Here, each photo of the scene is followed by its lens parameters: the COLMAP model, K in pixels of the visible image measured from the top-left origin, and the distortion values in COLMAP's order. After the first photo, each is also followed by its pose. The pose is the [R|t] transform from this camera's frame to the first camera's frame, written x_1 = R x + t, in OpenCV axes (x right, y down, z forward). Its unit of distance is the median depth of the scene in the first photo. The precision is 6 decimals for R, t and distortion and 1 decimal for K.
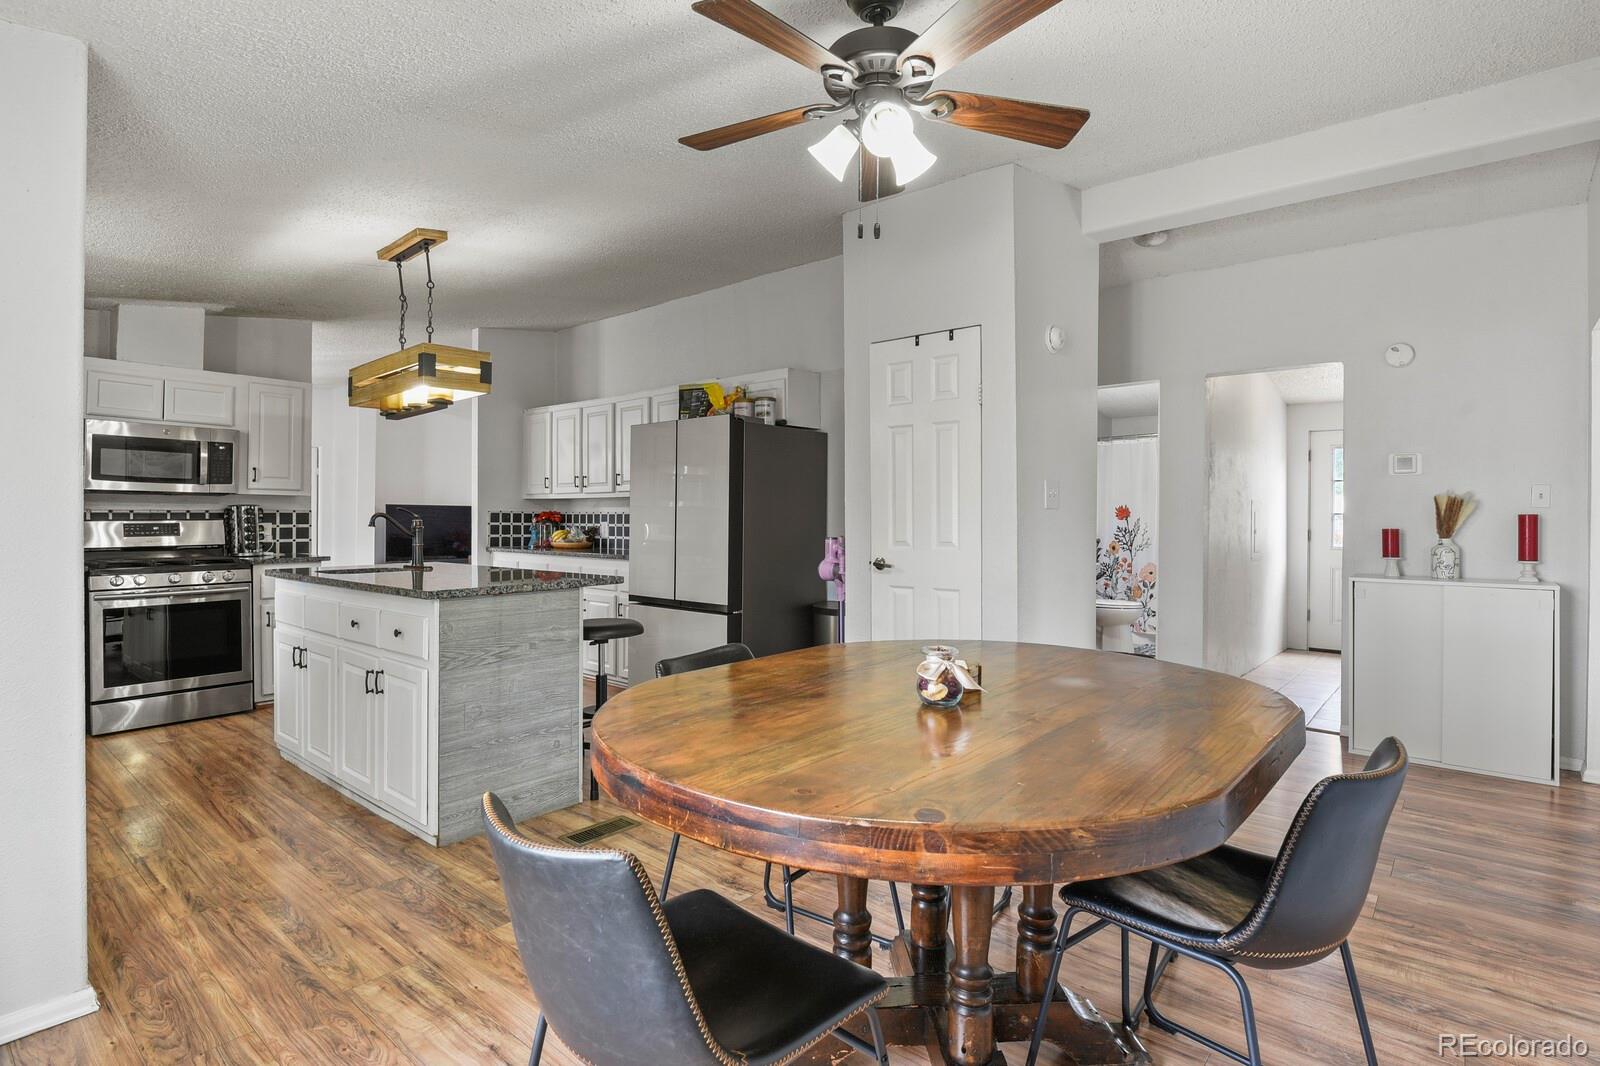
lens RADIAL K [[789.1, 0, 805.7], [0, 789.1, 518.4], [0, 0, 1]] dist [-0.004241, -0.004108]
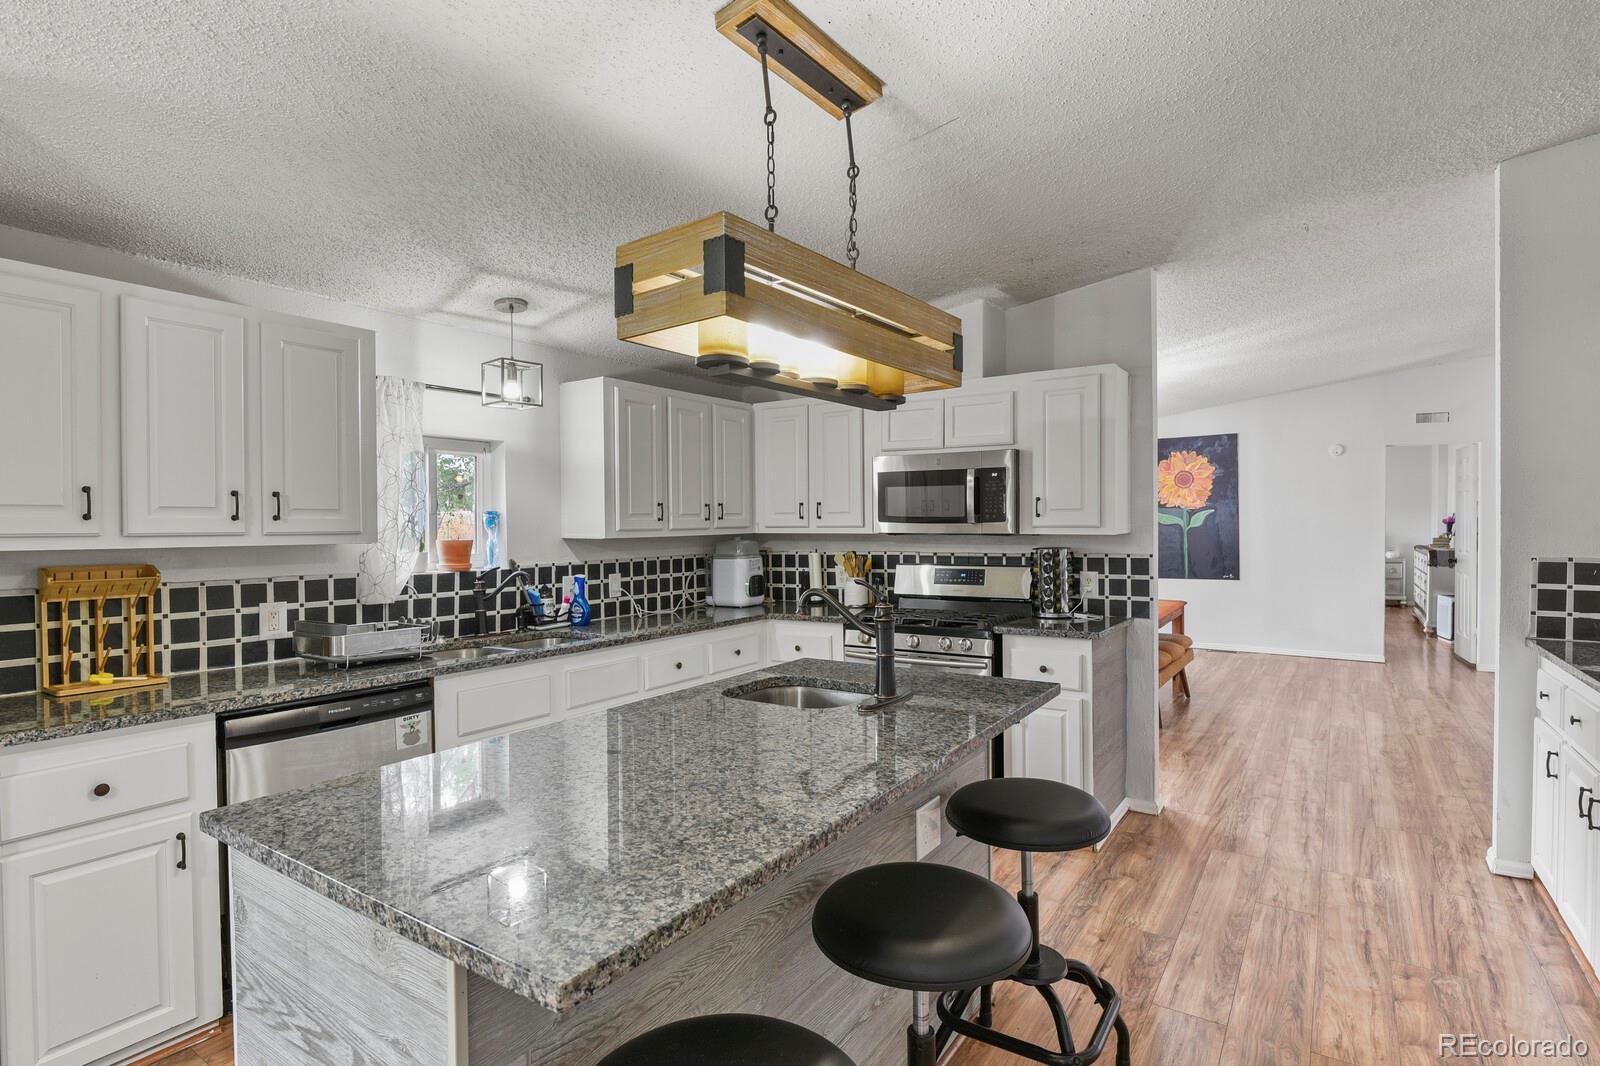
lens RADIAL K [[789.1, 0, 805.5], [0, 789.1, 538.1], [0, 0, 1]] dist [-0.004241, -0.004108]
pose [[0.105592, 0.010997, -0.994349, -0.001184], [0.004115, 0.999925, 0.011496, -0.036592], [0.994401, -0.005306, 0.105539, 0.712166]]
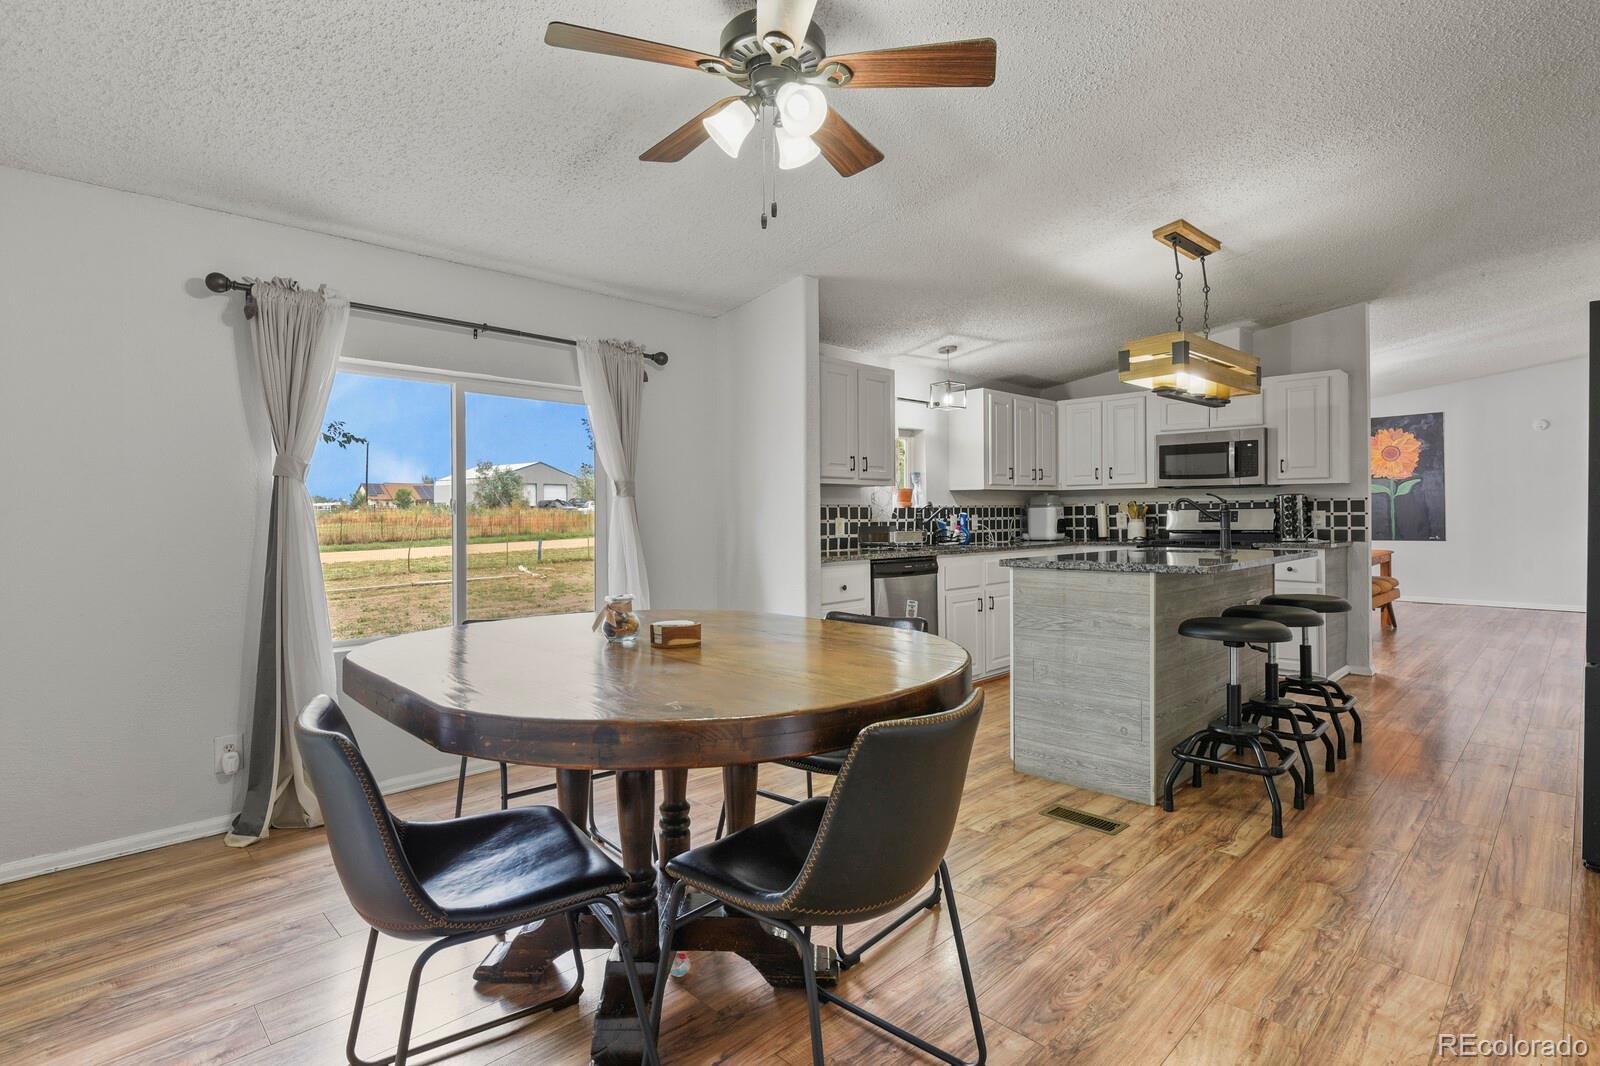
lens RADIAL K [[789.1, 0, 802.7], [0, 789.1, 522.6], [0, 0, 1]] dist [-0.004241, -0.004108]
pose [[-0.088571, 0.004931, -0.996058, 0.437976], [0.003818, 0.999982, 0.004611, 0.014692], [0.996063, -0.003395, -0.088588, 0.440176]]
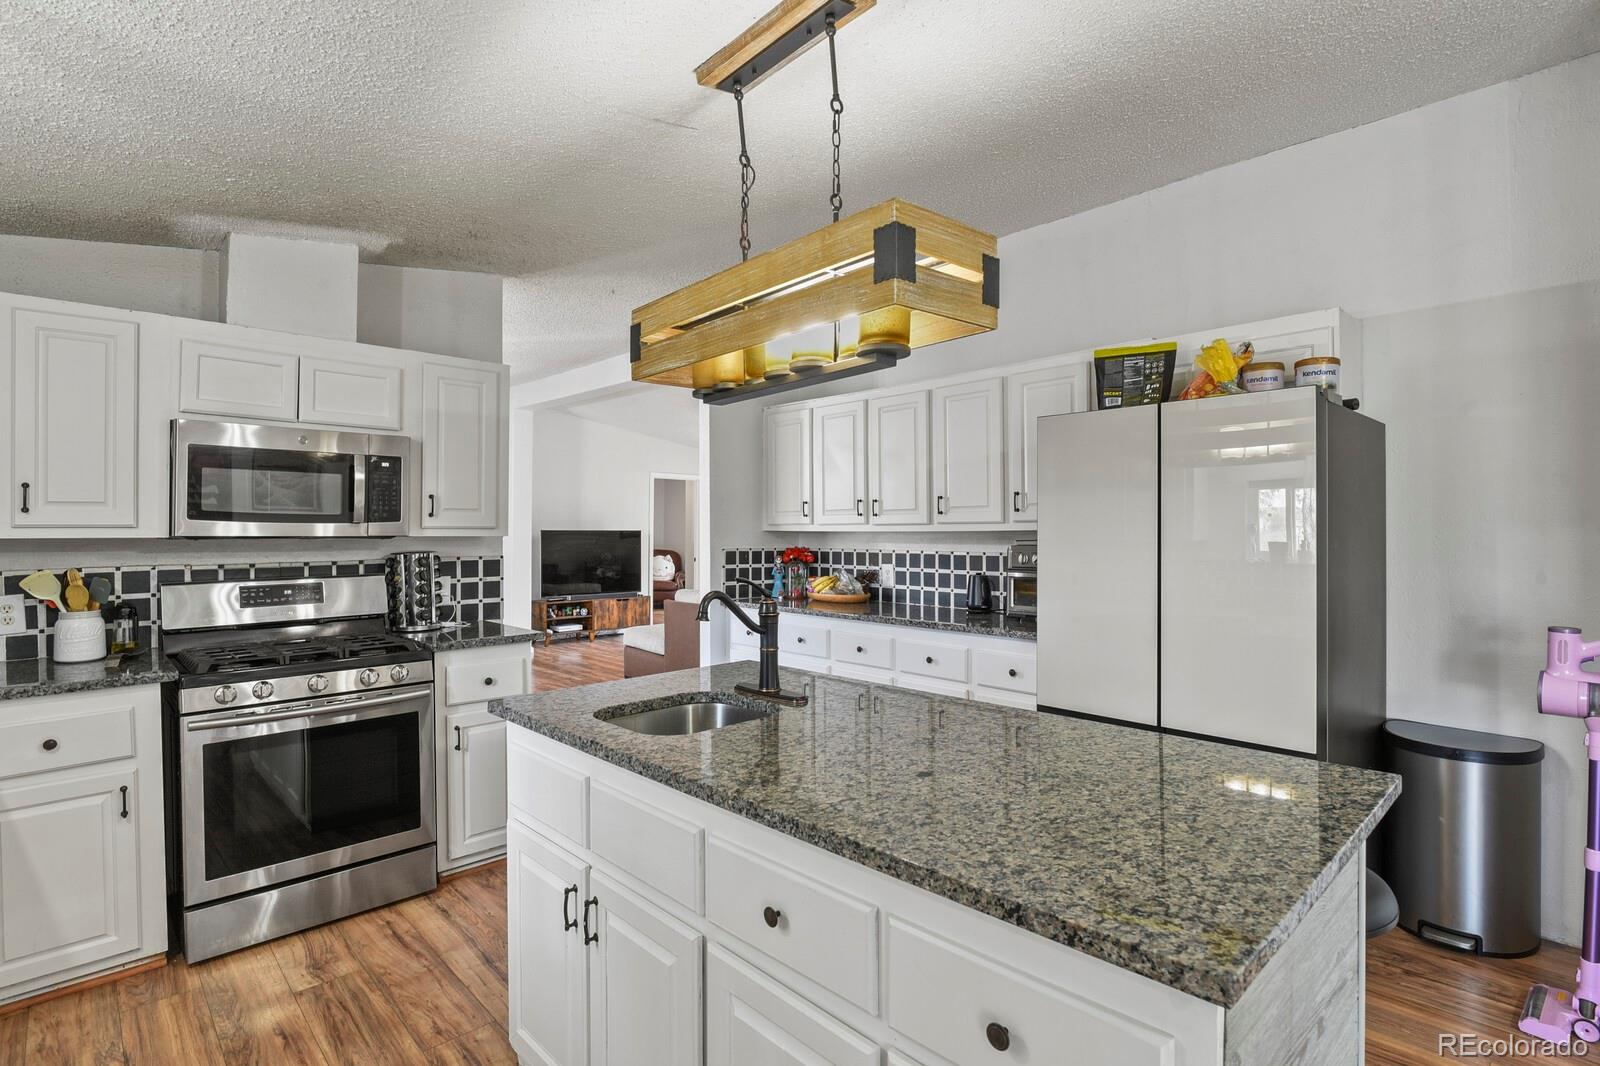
lens RADIAL K [[789.1, 0, 816.7], [0, 789.1, 527.1], [0, 0, 1]] dist [-0.004241, -0.004108]
pose [[0.994895, -0.005879, -0.100740, -0.325210], [0.005473, 0.999976, -0.004302, -0.033740], [0.100763, 0.003729, 0.994903, 0.394941]]
